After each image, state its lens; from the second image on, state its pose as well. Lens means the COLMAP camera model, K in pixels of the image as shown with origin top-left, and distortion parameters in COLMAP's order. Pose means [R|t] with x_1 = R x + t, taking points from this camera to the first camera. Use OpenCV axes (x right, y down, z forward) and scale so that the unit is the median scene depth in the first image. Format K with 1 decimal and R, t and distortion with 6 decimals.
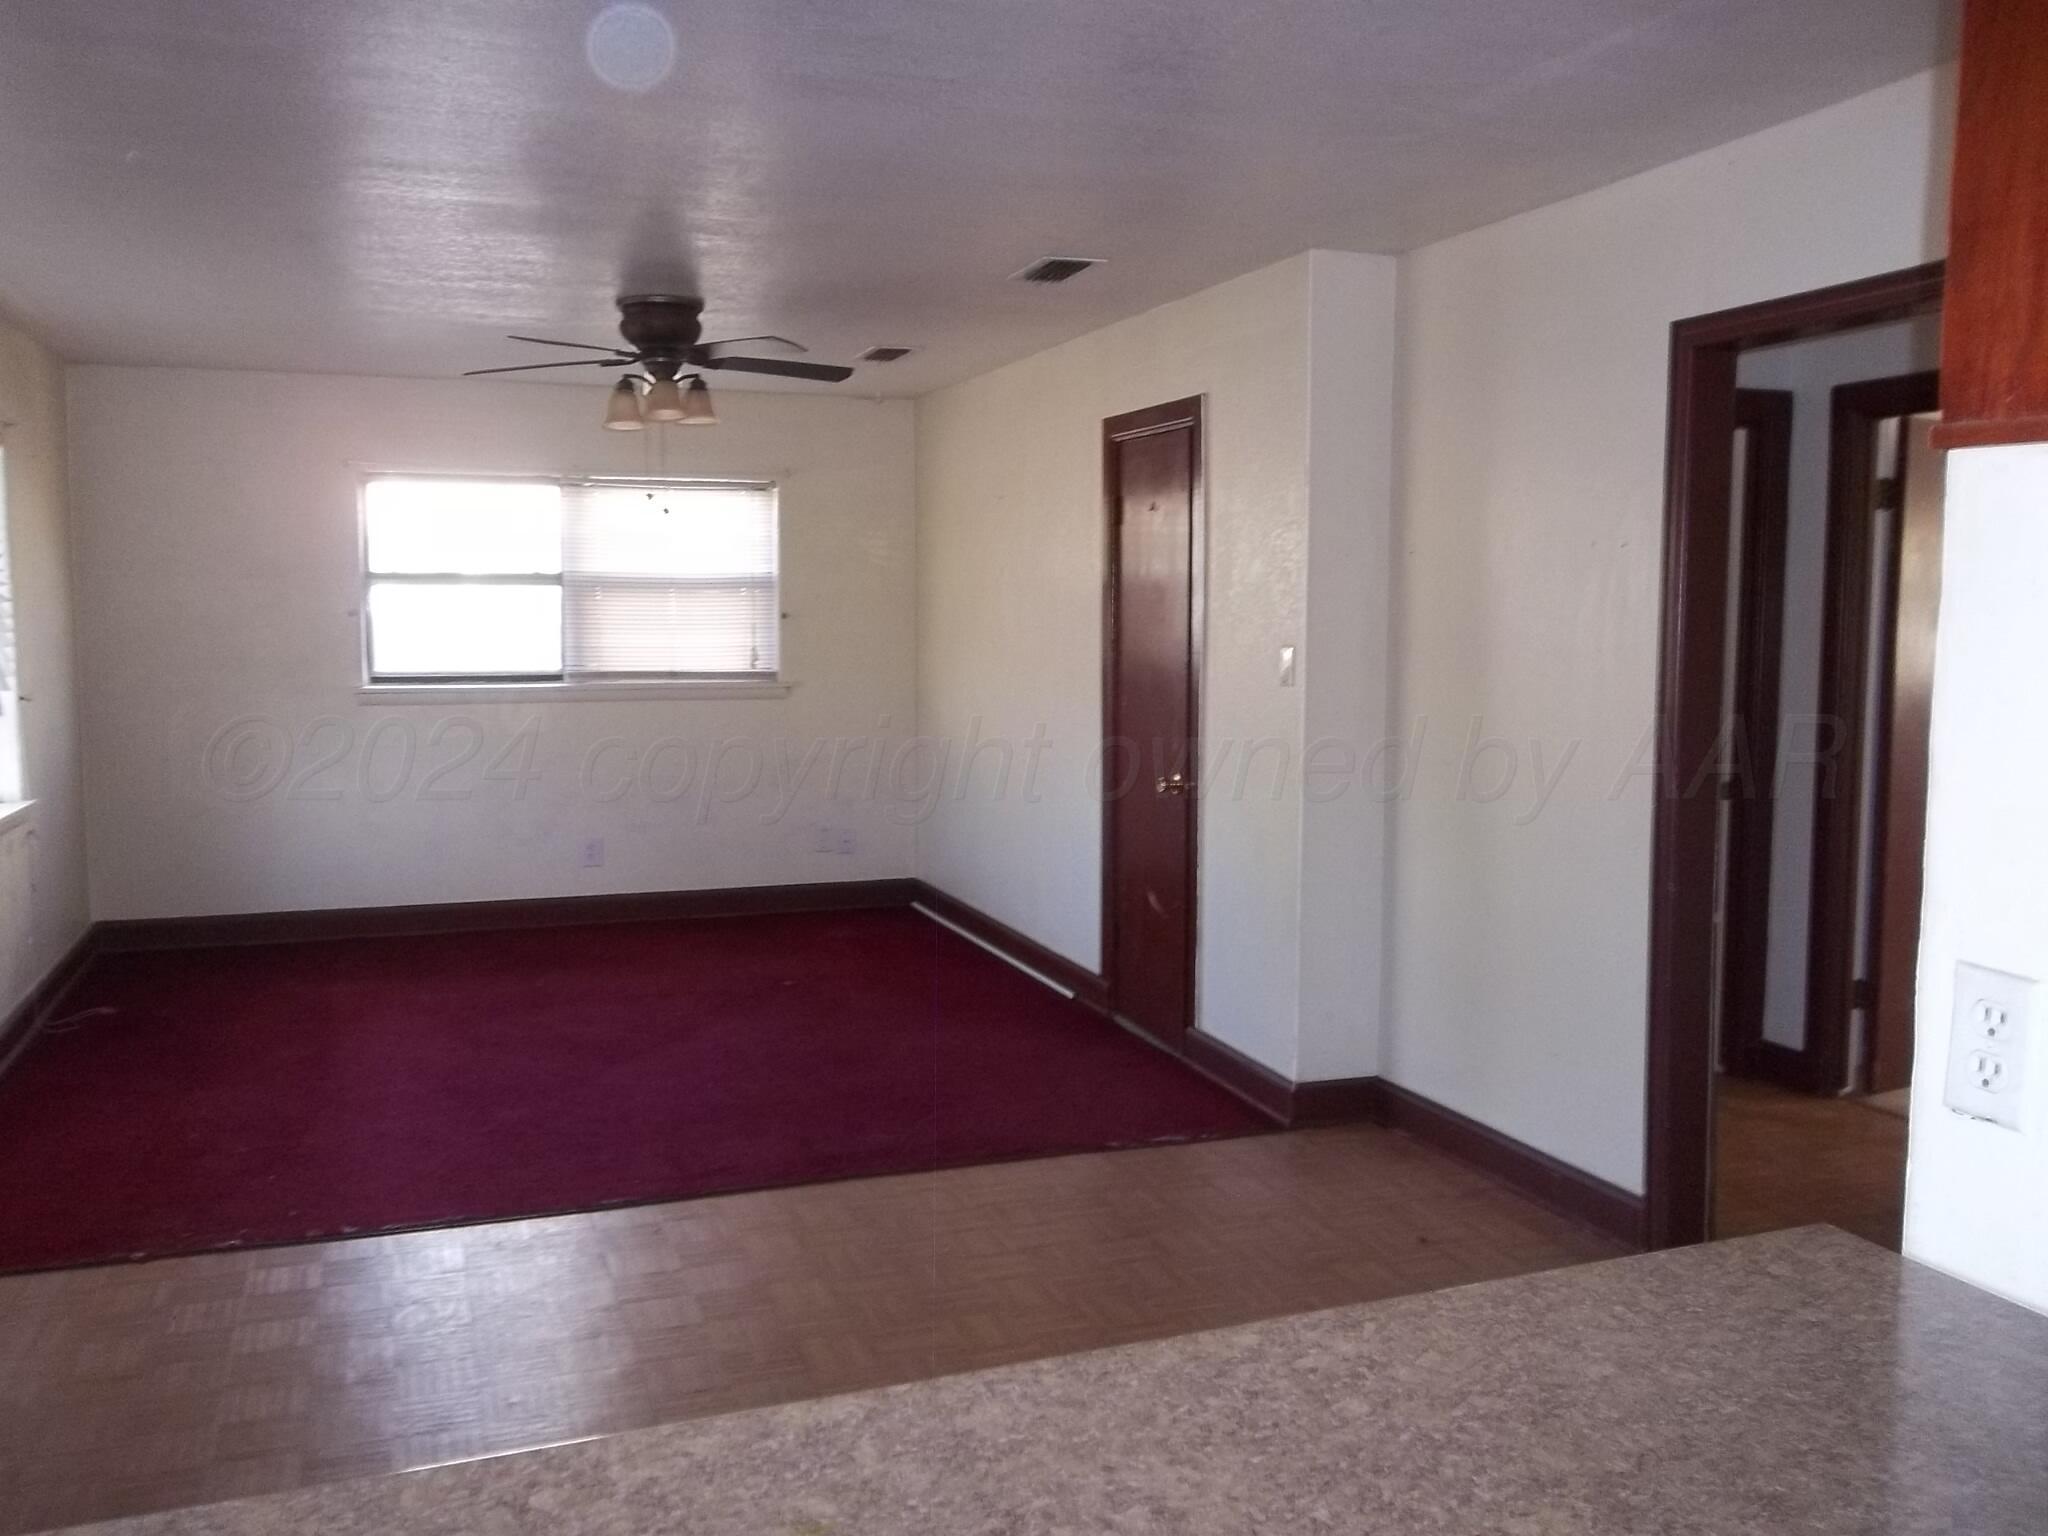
lens RADIAL K [[1750.9, 0, 1025.1], [0, 1750.9, 767.1], [0, 0, 1]] dist [0.020911, -0.006194]
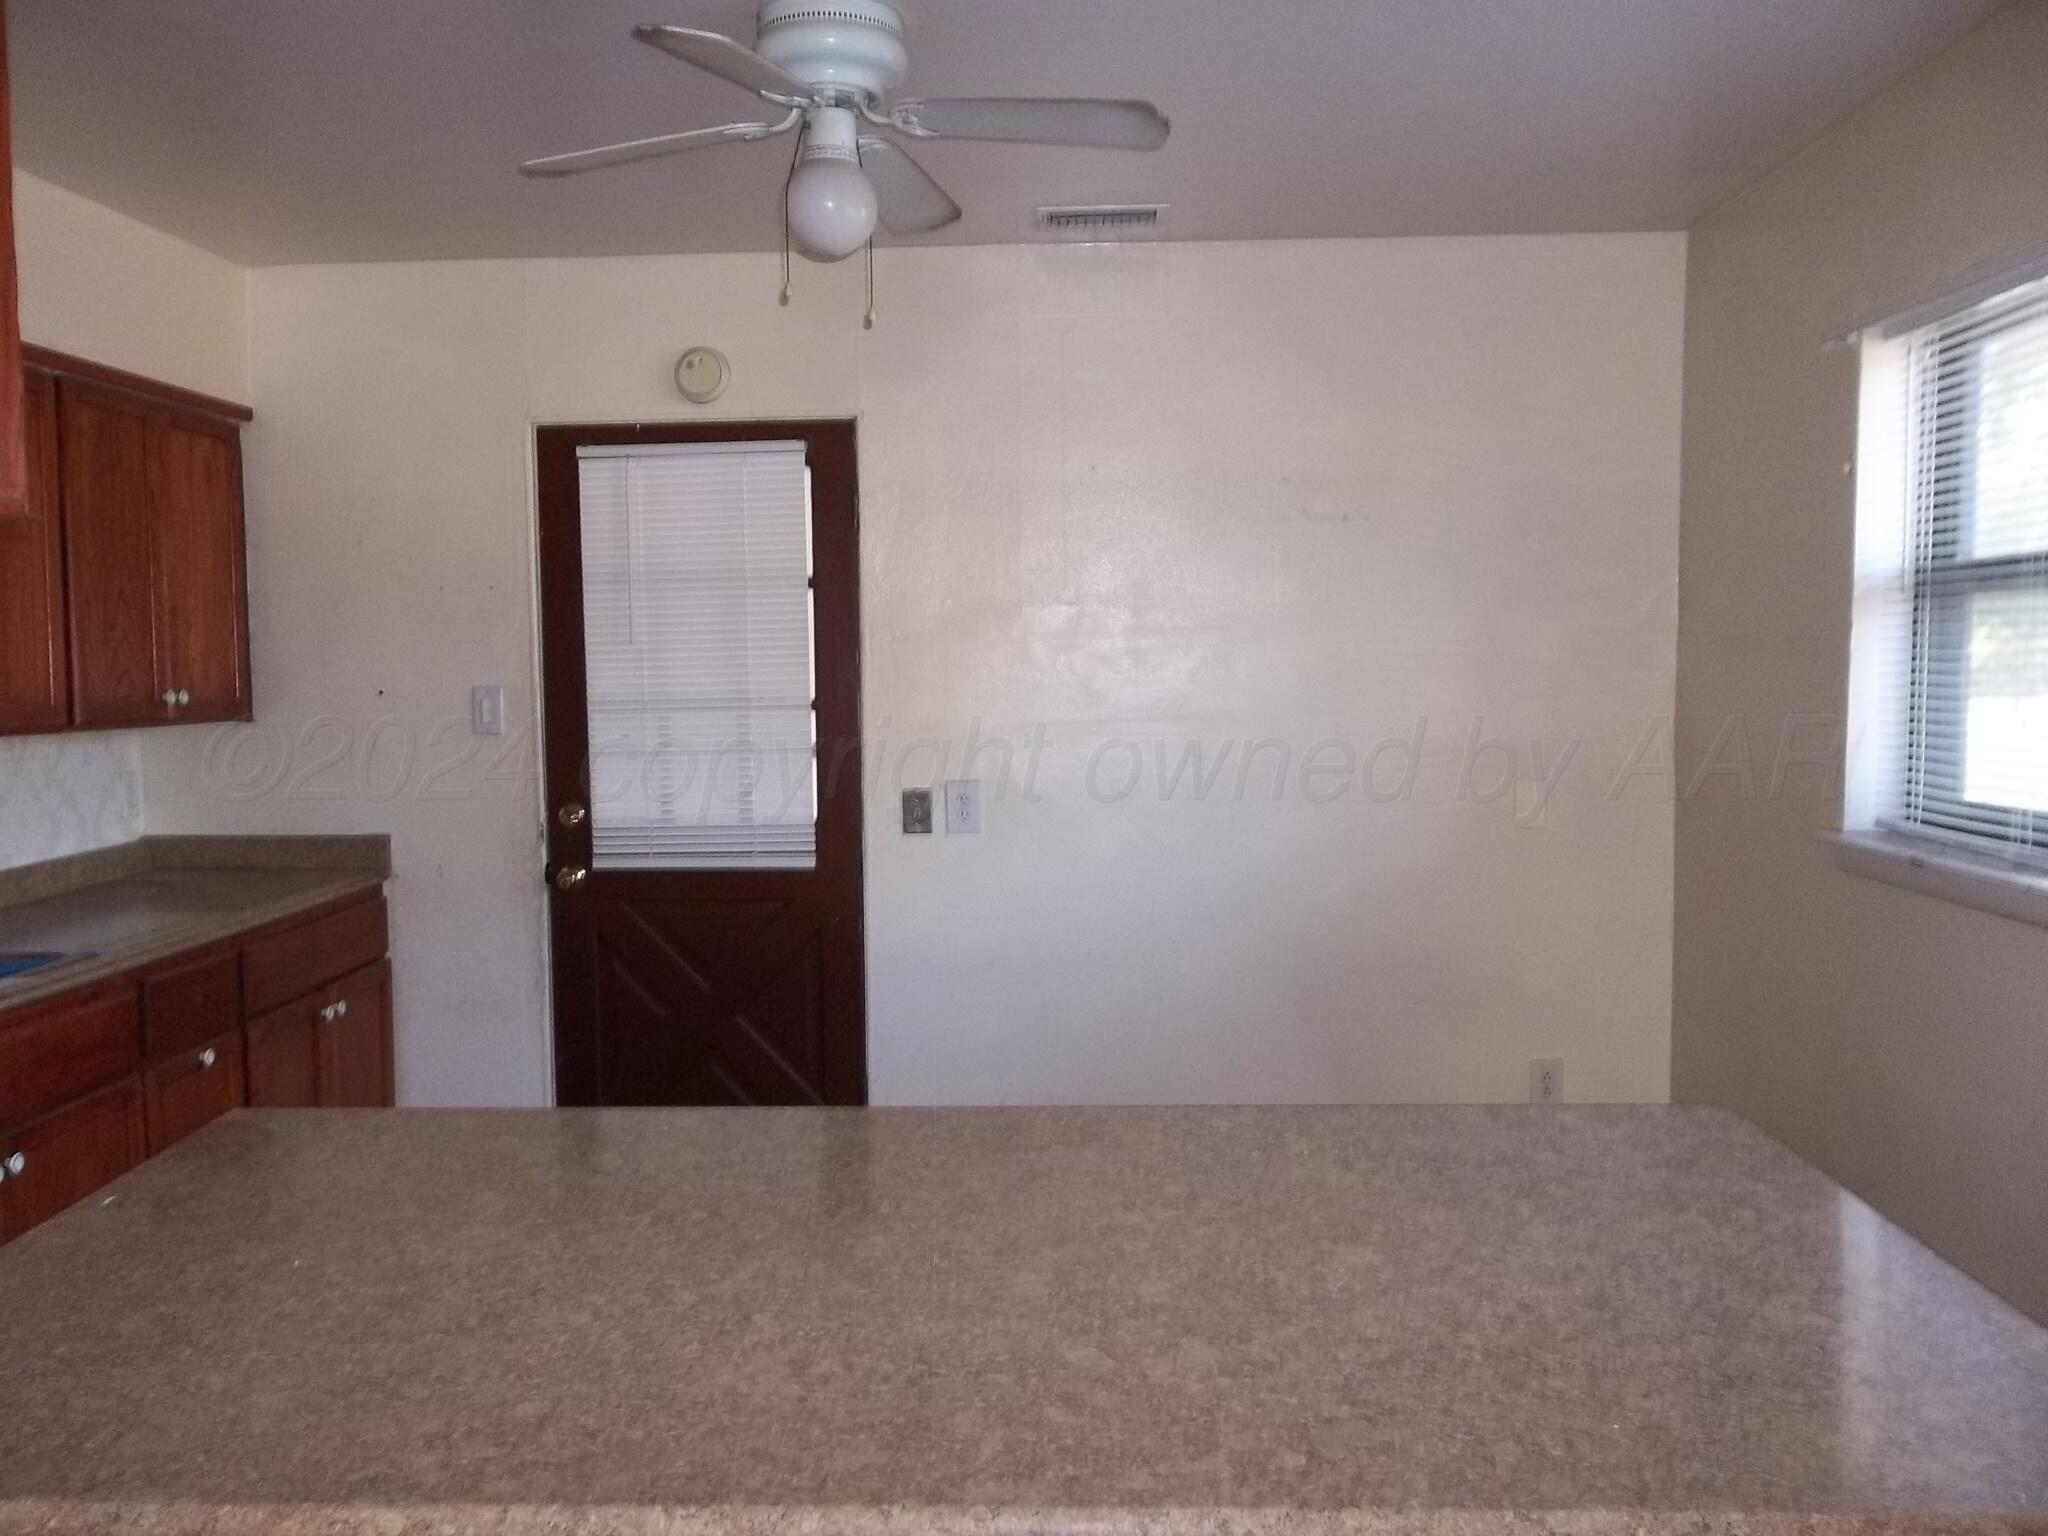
lens RADIAL K [[1750.9, 0, 1015.9], [0, 1750.9, 768.1], [0, 0, 1]] dist [0.020911, -0.006194]
pose [[-0.922152, -0.021177, 0.386247, -0.506510], [0.042525, 0.986899, 0.155636, -0.169453], [-0.384482, 0.159945, -0.909170, 1.911064]]
